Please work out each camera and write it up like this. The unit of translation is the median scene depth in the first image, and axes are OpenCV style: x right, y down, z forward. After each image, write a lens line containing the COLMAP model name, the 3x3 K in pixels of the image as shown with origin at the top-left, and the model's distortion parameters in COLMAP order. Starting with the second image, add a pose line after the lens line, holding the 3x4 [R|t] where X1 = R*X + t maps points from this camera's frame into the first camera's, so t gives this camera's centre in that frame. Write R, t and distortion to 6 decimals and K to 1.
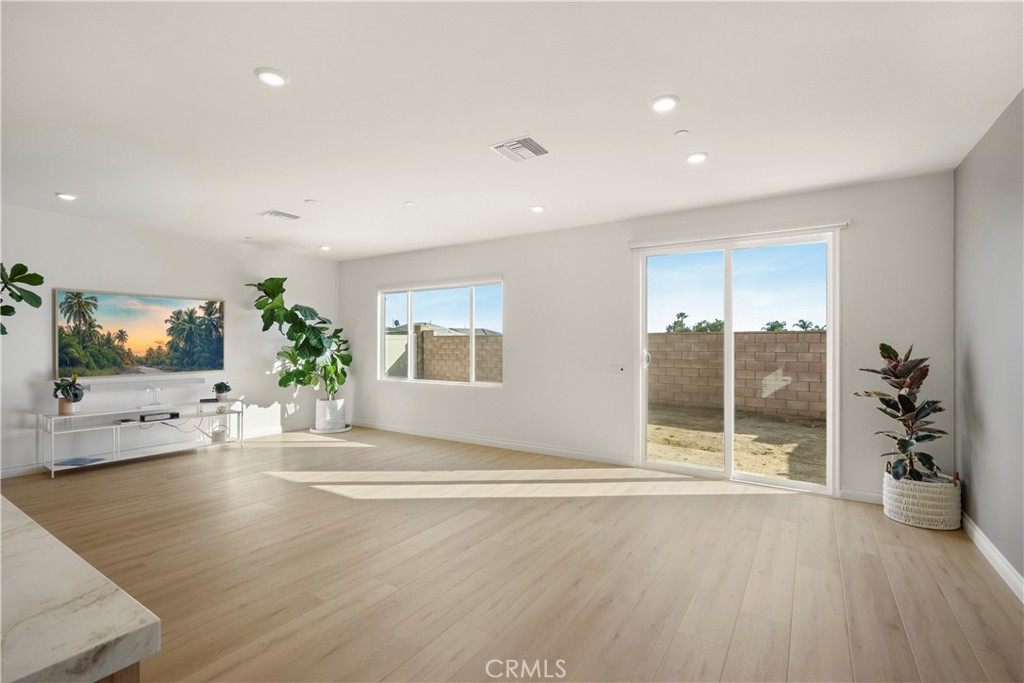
lens RADIAL K [[462.2, 0, 496.2], [0, 462.2, 341.2], [0, 0, 1]] dist [0.001834, 0.000141]
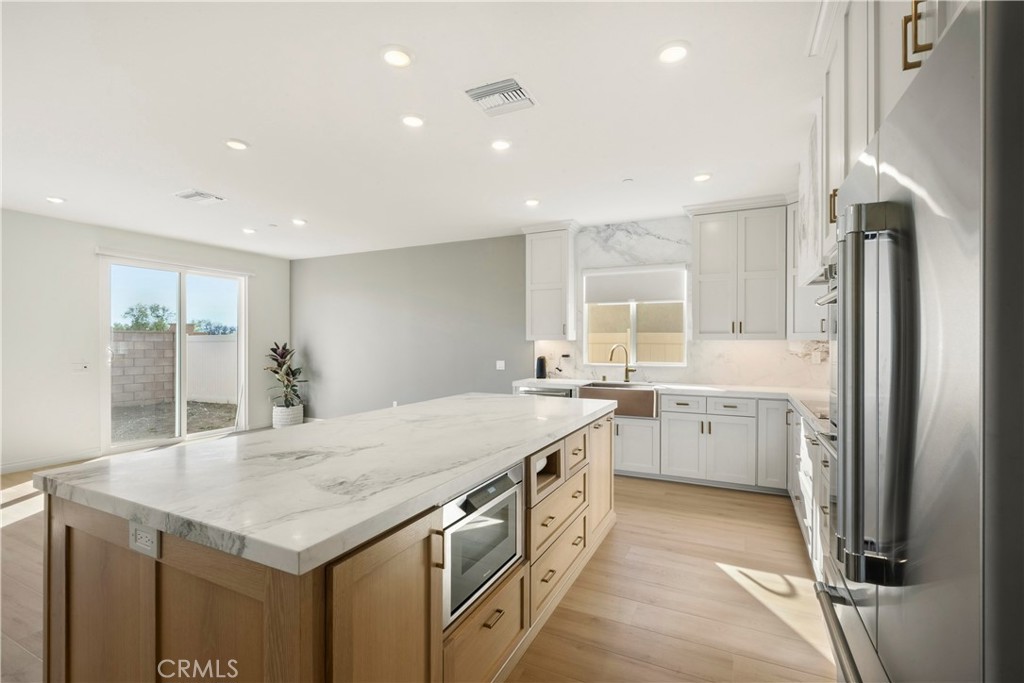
lens RADIAL K [[464.0, 0, 512.0], [0, 464.0, 341.5], [0, 0, 1]] dist [-0.001952, -0.000113]
pose [[-0.143219, -0.002383, 0.989688, -1.052177], [-0.005836, 0.999982, 0.001563, -0.003901], [-0.989674, -0.005552, -0.143230, 0.230686]]
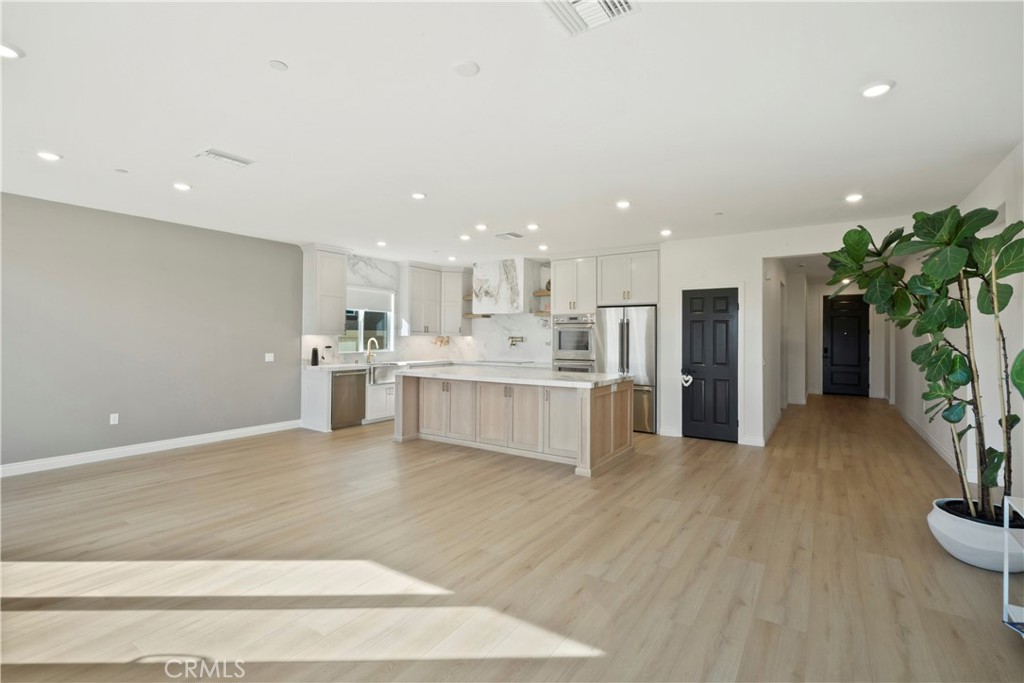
lens RADIAL K [[464.0, 0, 512.0], [0, 464.0, 341.5], [0, 0, 1]] dist [-0.001952, -0.000113]
pose [[-0.999950, -0.007993, -0.006087, -0.465104], [-0.008023, 0.999956, 0.004868, 0.003279], [0.006048, 0.004917, -0.999970, 1.574819]]
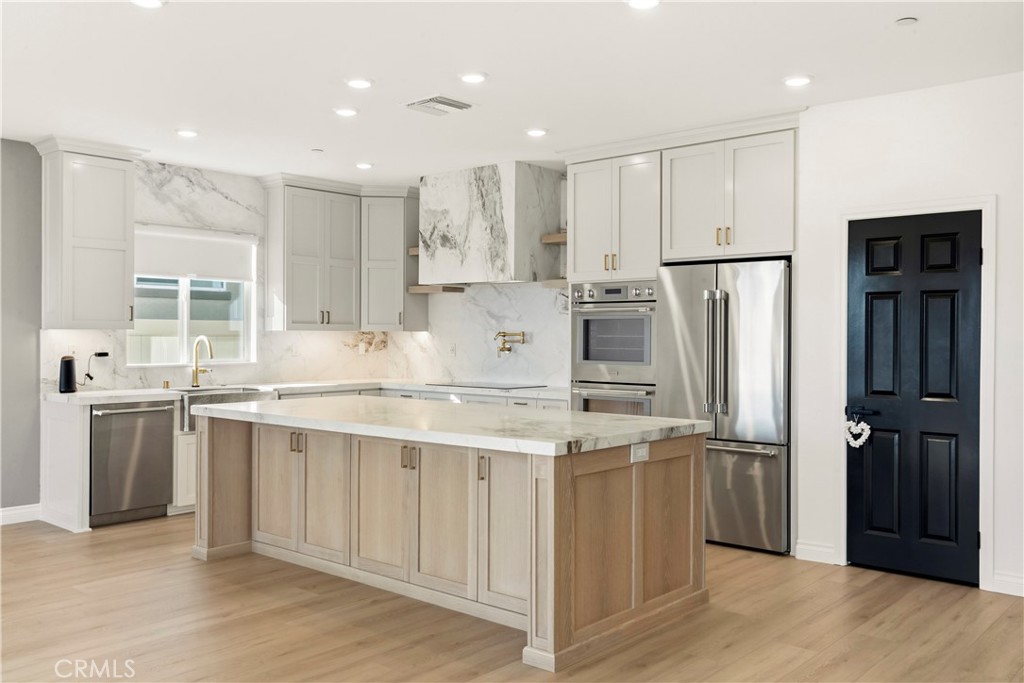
lens RADIAL K [[880.0, 0, 512.6], [0, 880.0, 353.2], [0, 0, 1]] dist [0.010919, 0.002832]
pose [[-0.993028, -0.008020, 0.117609, -0.705013], [-0.006007, 0.999830, 0.017459, 0.003648], [-0.117729, 0.016631, -0.992907, 1.341512]]
